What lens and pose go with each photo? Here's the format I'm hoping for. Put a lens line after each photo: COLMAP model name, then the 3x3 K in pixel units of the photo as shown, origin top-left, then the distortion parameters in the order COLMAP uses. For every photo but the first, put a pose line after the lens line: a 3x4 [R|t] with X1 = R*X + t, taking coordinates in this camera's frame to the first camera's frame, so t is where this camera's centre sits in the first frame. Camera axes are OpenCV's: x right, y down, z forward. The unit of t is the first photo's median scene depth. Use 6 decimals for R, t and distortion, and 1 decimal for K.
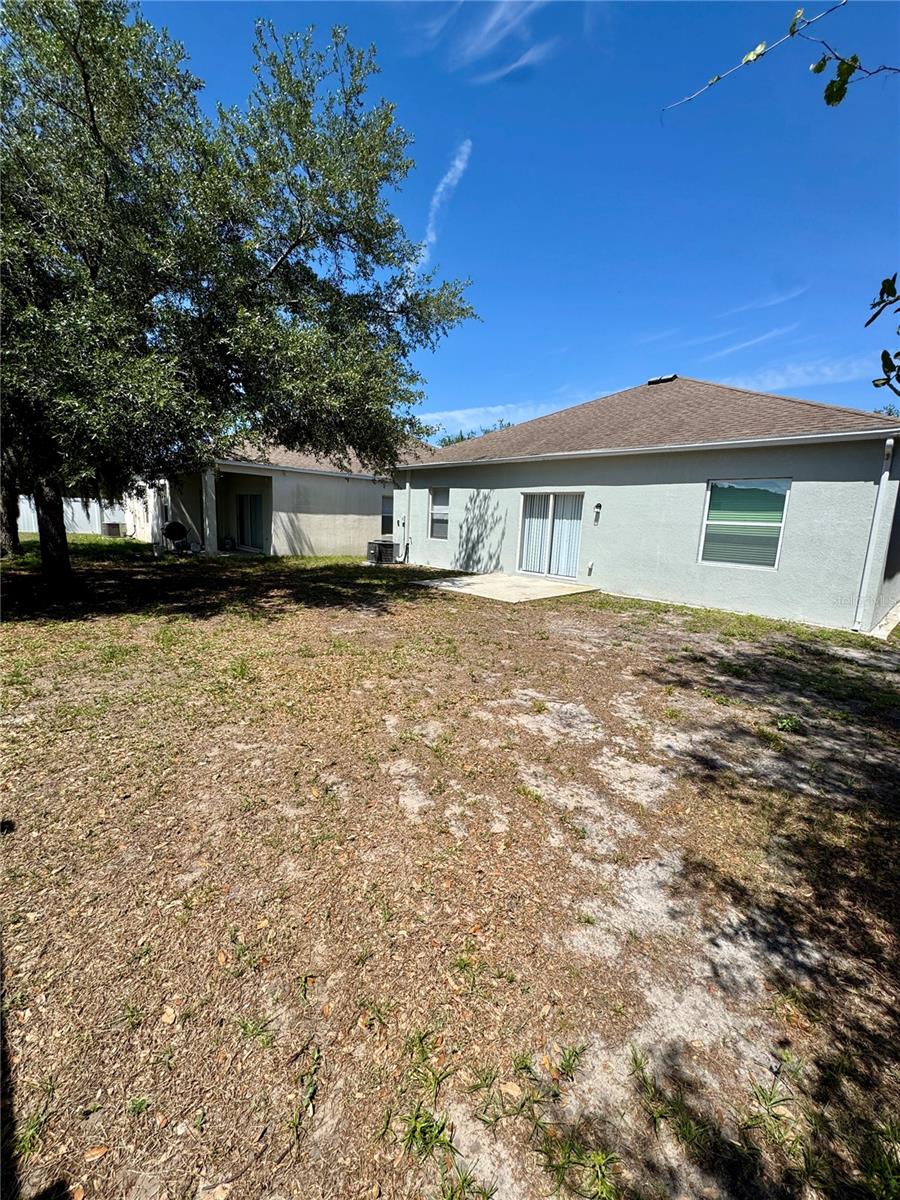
lens RADIAL K [[482.0, 0, 452.2], [0, 482.0, 599.7], [0, 0, 1]] dist [-0.001241, -0.000032]
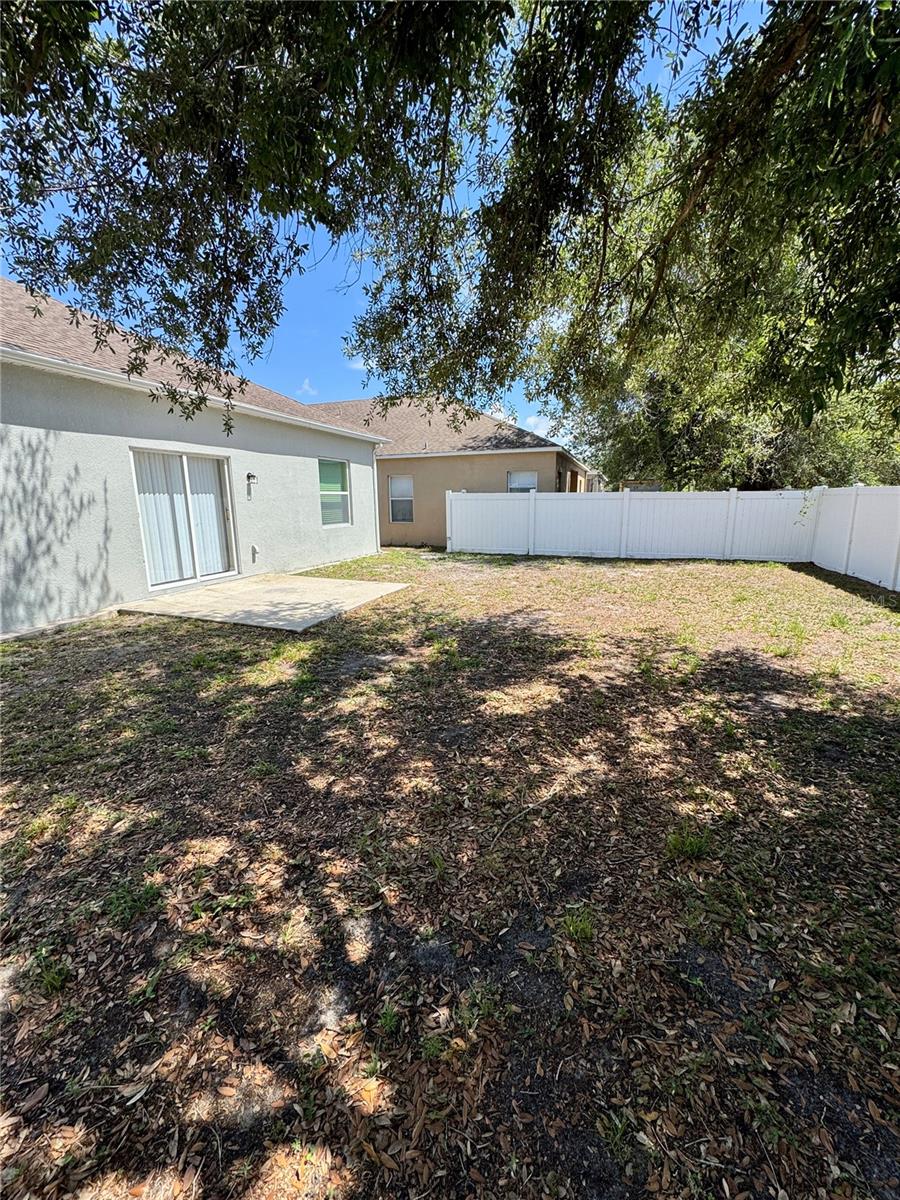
lens RADIAL K [[482.0, 0, 452.2], [0, 482.0, 599.7], [0, 0, 1]] dist [-0.001241, -0.000032]
pose [[-0.444964, -0.202669, 0.872315, -0.550231], [0.171680, 0.936686, 0.305198, -0.173778], [-0.878939, 0.285561, -0.381997, 0.989313]]
